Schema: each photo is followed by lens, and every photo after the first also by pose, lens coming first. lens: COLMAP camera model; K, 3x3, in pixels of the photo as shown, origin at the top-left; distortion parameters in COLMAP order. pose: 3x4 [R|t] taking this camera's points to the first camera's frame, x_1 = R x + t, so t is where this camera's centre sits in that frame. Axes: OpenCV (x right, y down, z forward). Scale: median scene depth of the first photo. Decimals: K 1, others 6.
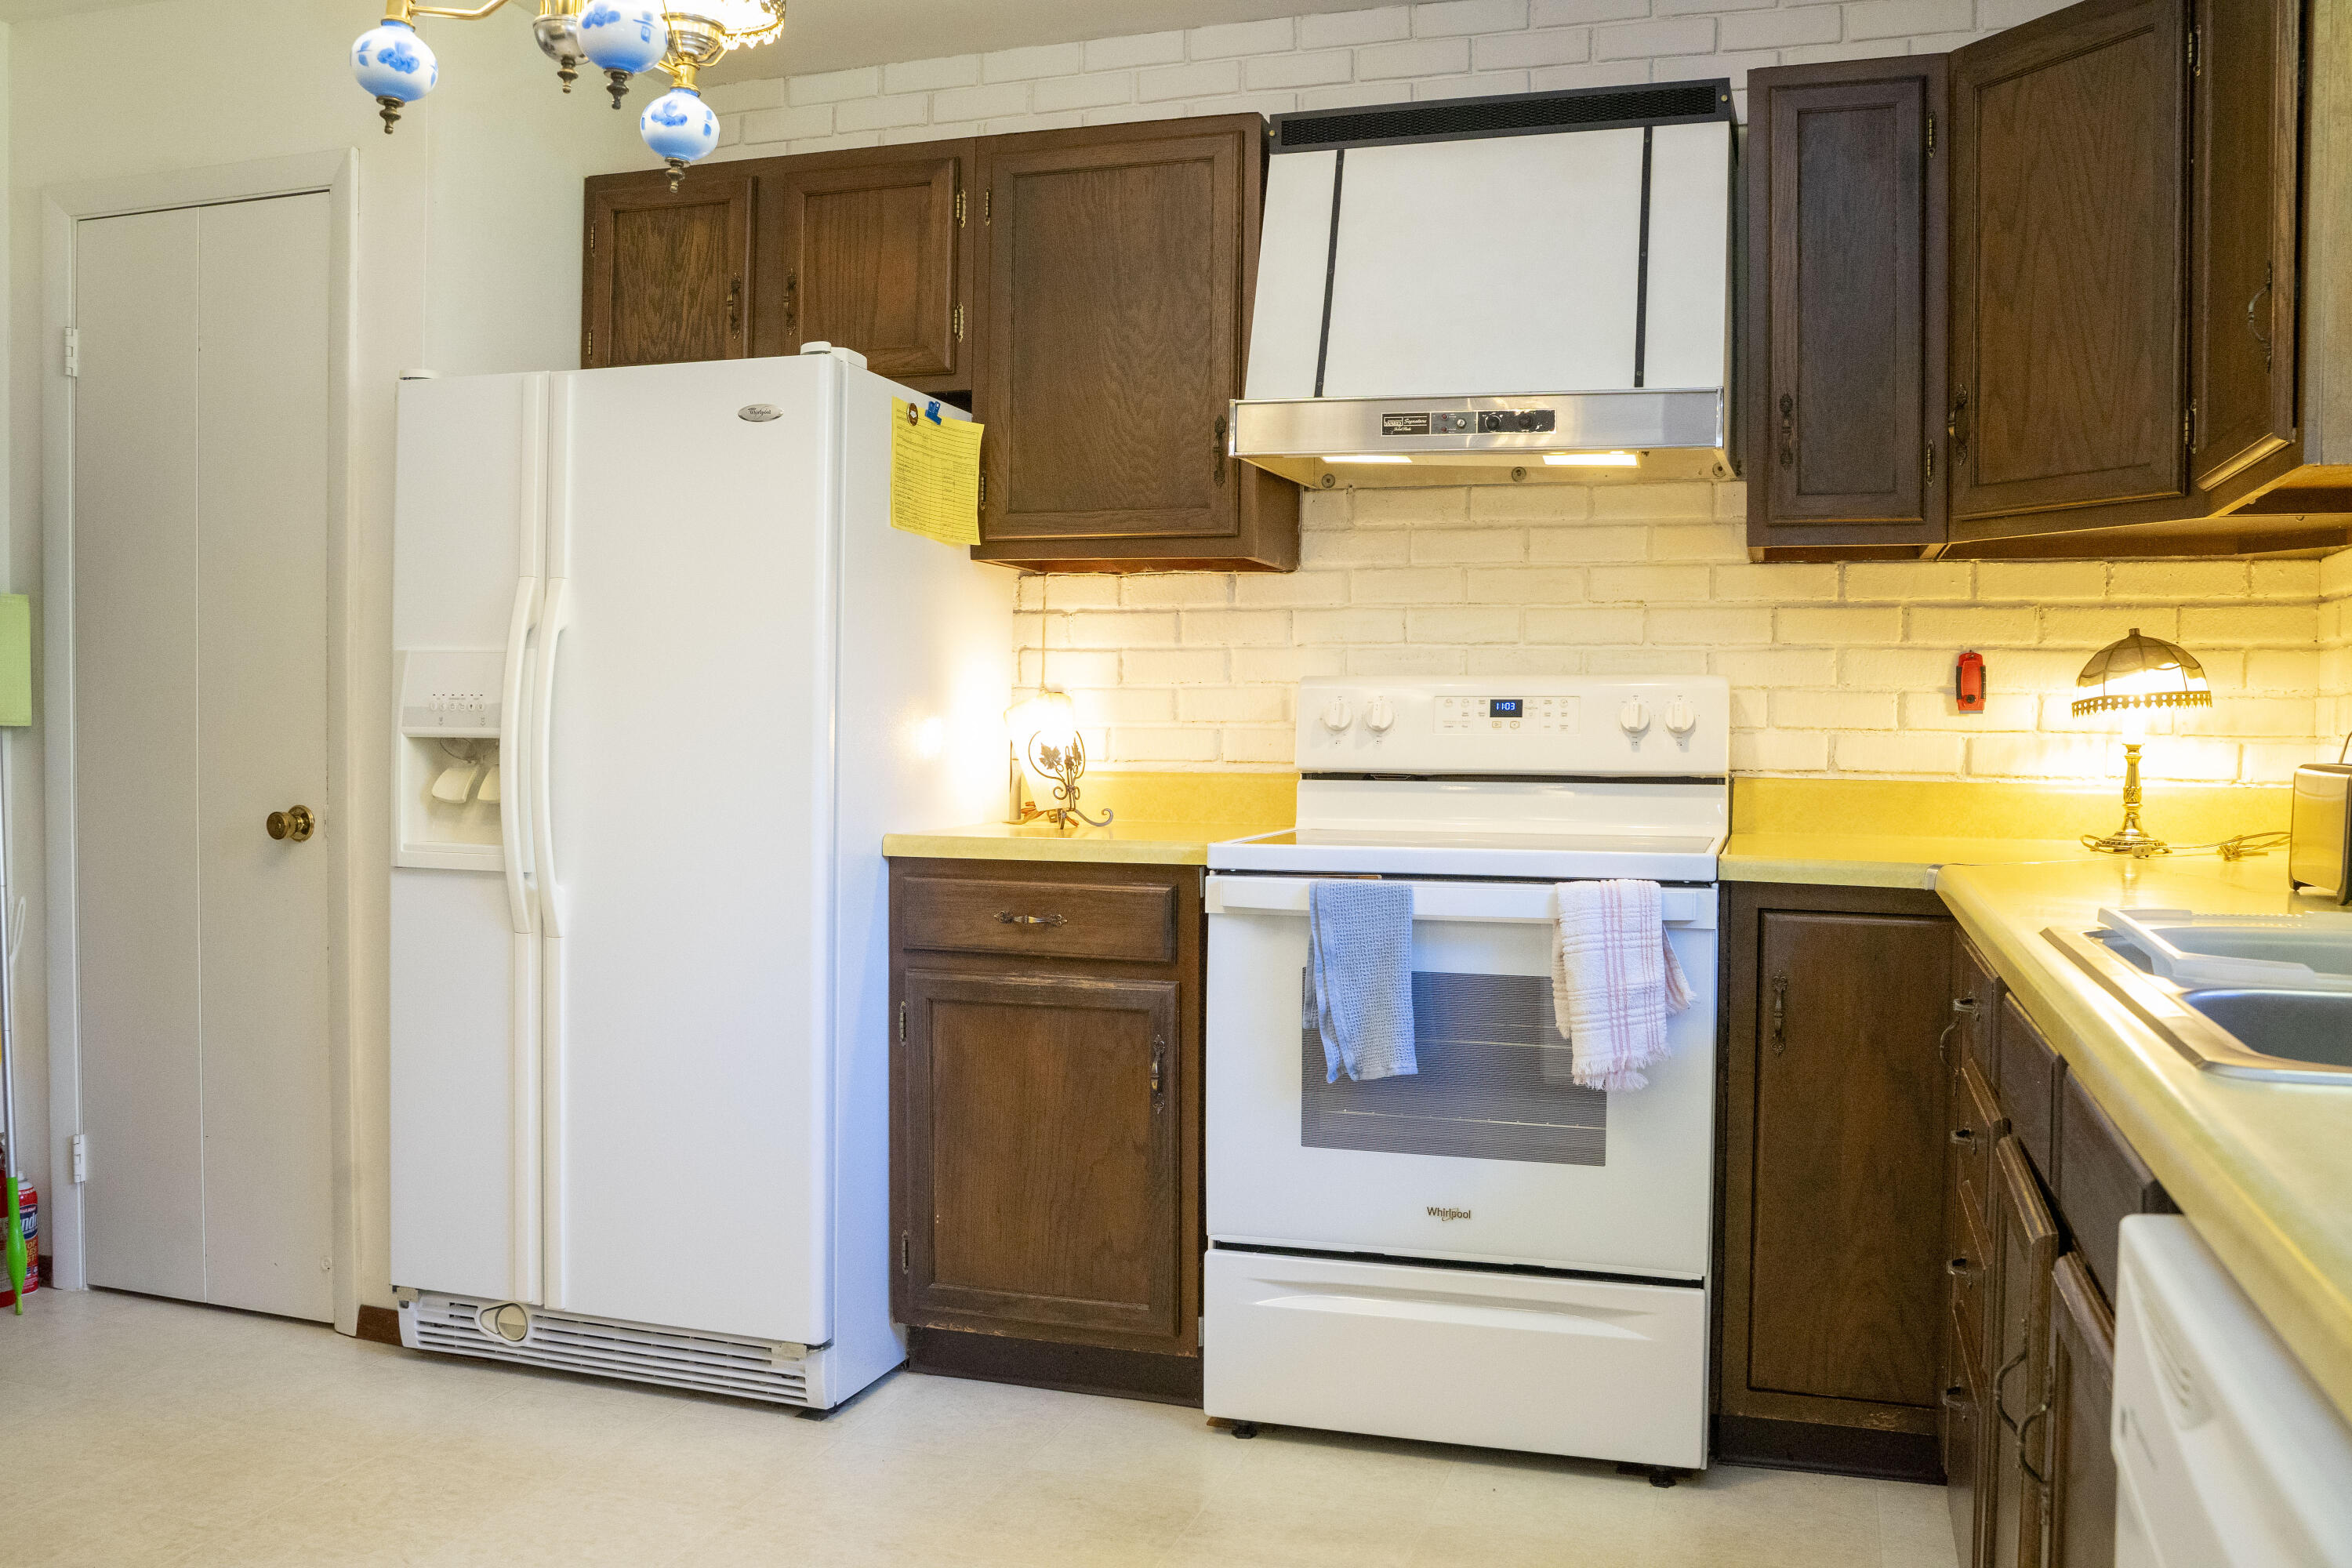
lens RADIAL K [[1893.2, 0, 1176.0], [0, 1893.2, 784.0], [0, 0, 1]] dist [-0.115825, 0.048691]
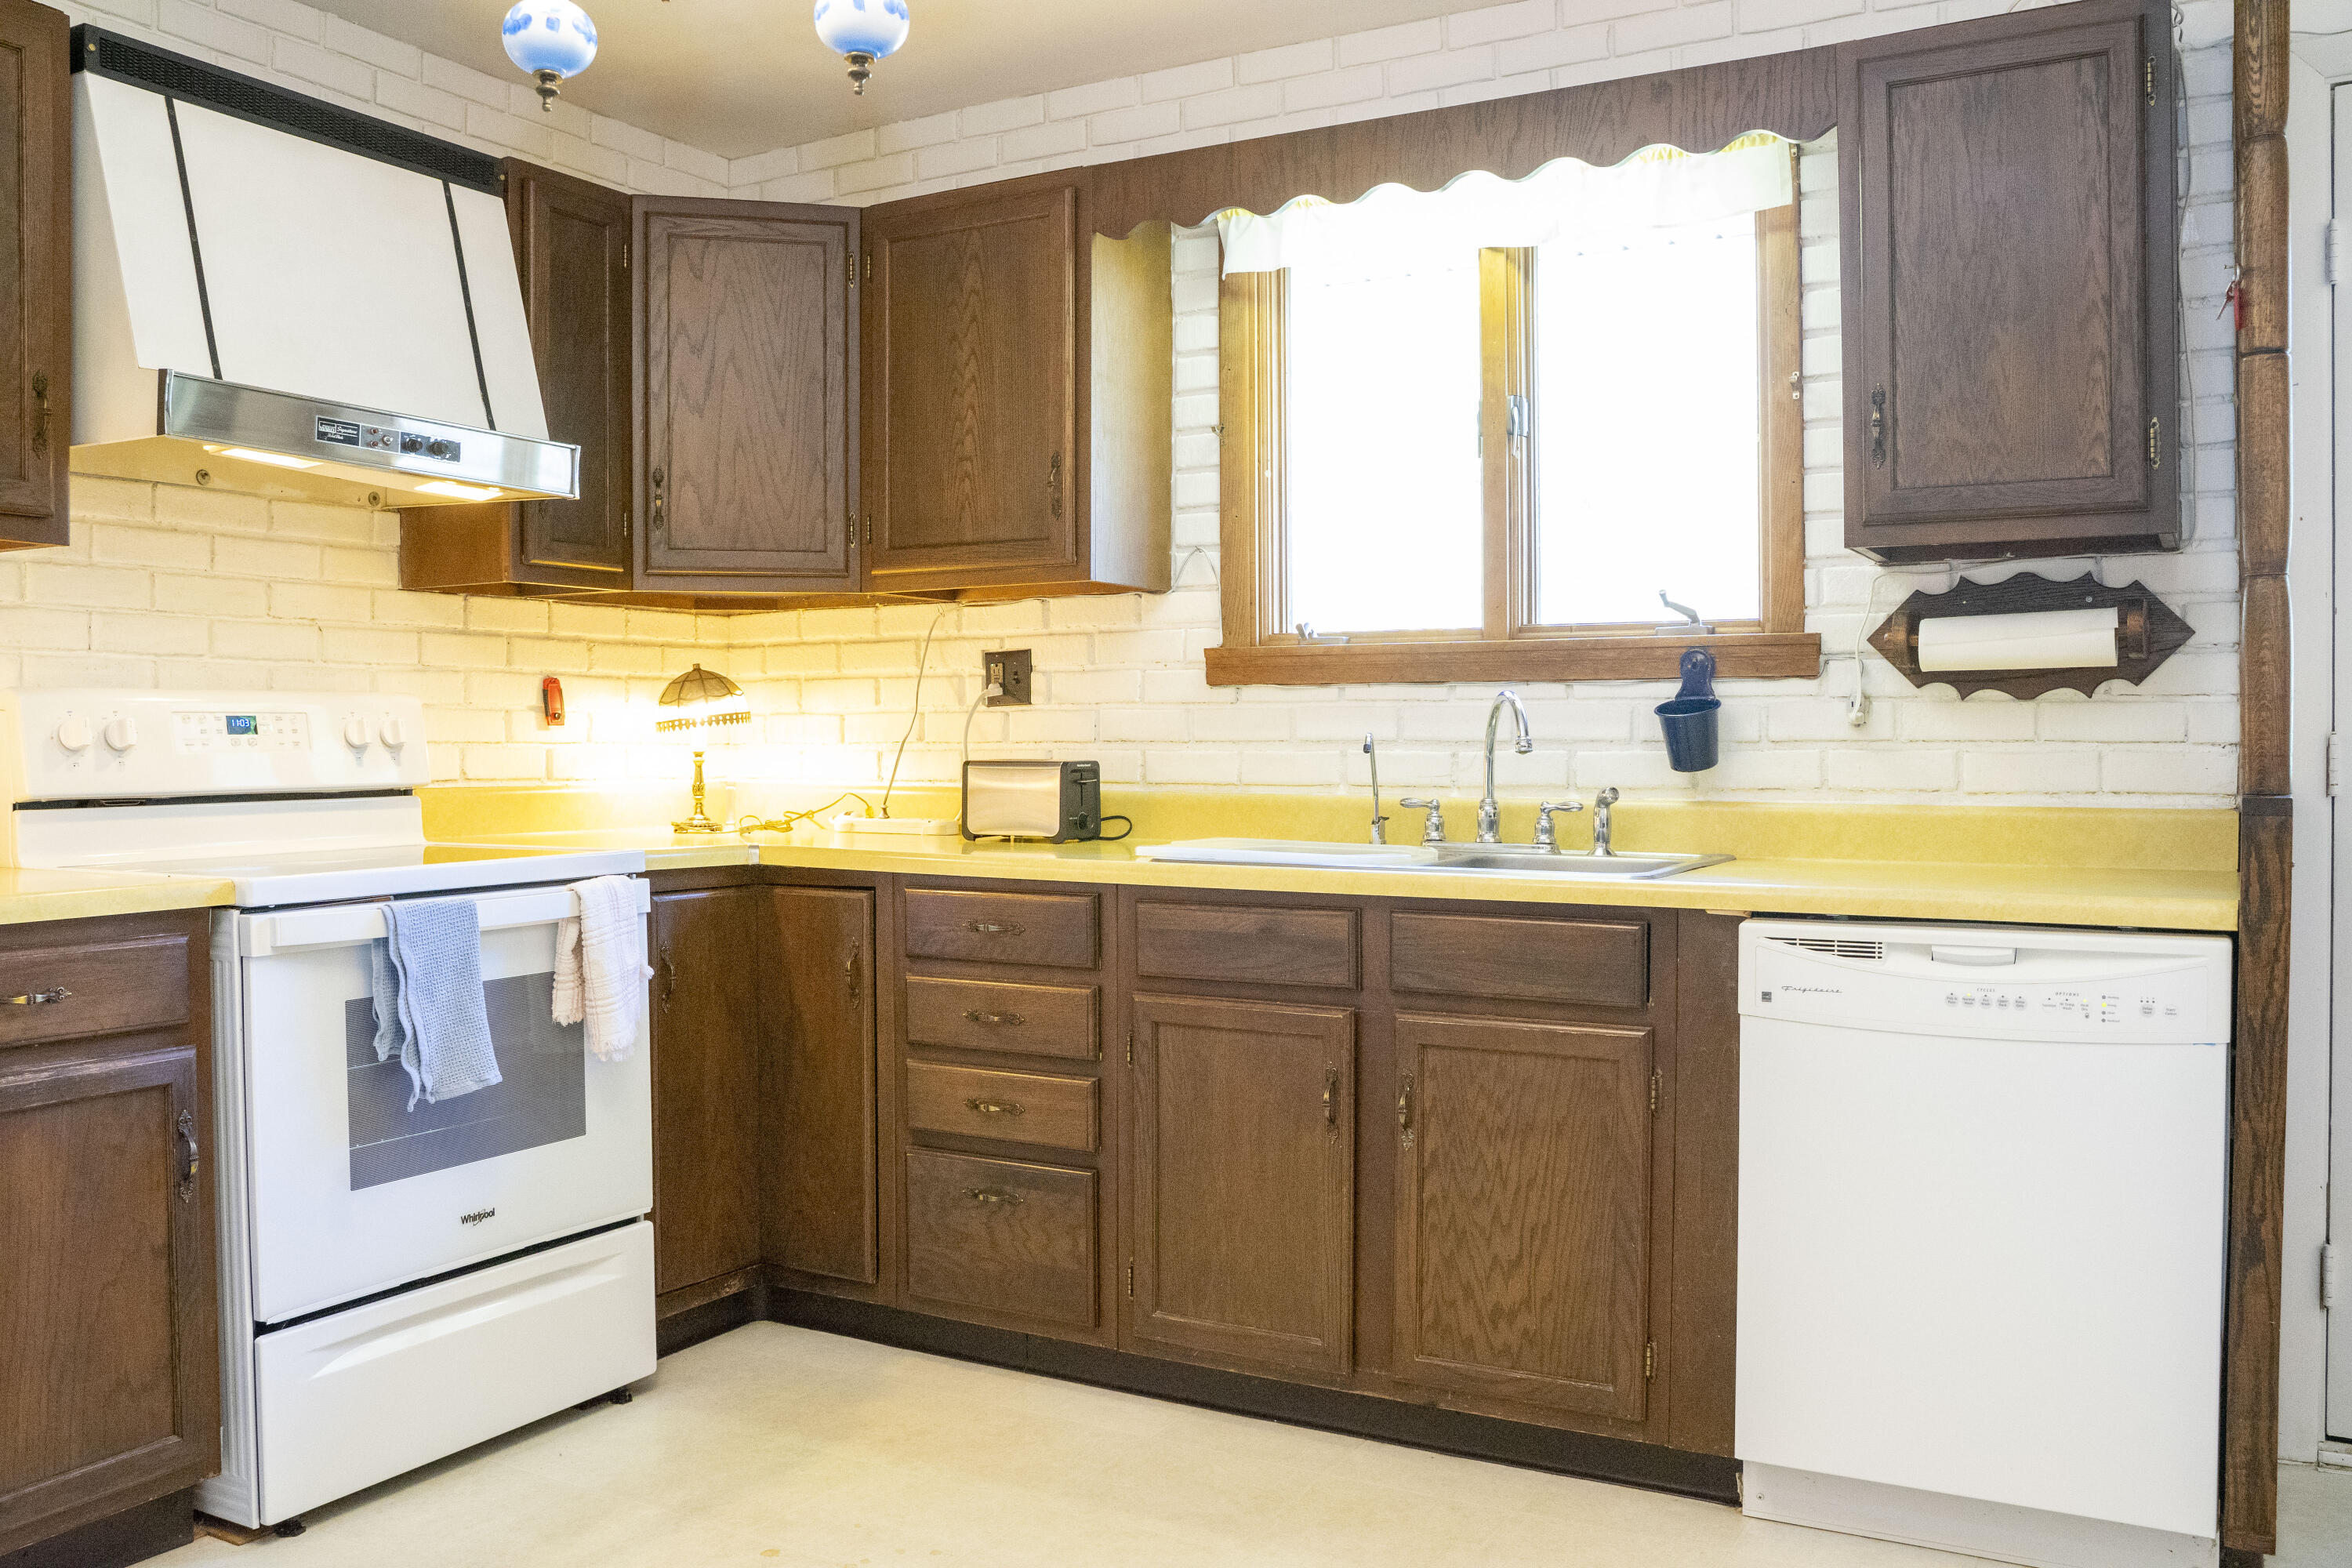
lens RADIAL K [[1893.2, 0, 1176.0], [0, 1893.2, 784.0], [0, 0, 1]] dist [-0.115825, 0.048691]
pose [[0.189622, -0.029698, 0.981408, -0.714380], [0.034171, 0.999137, 0.023632, -0.017690], [-0.981262, 0.029054, 0.190473, 0.392999]]
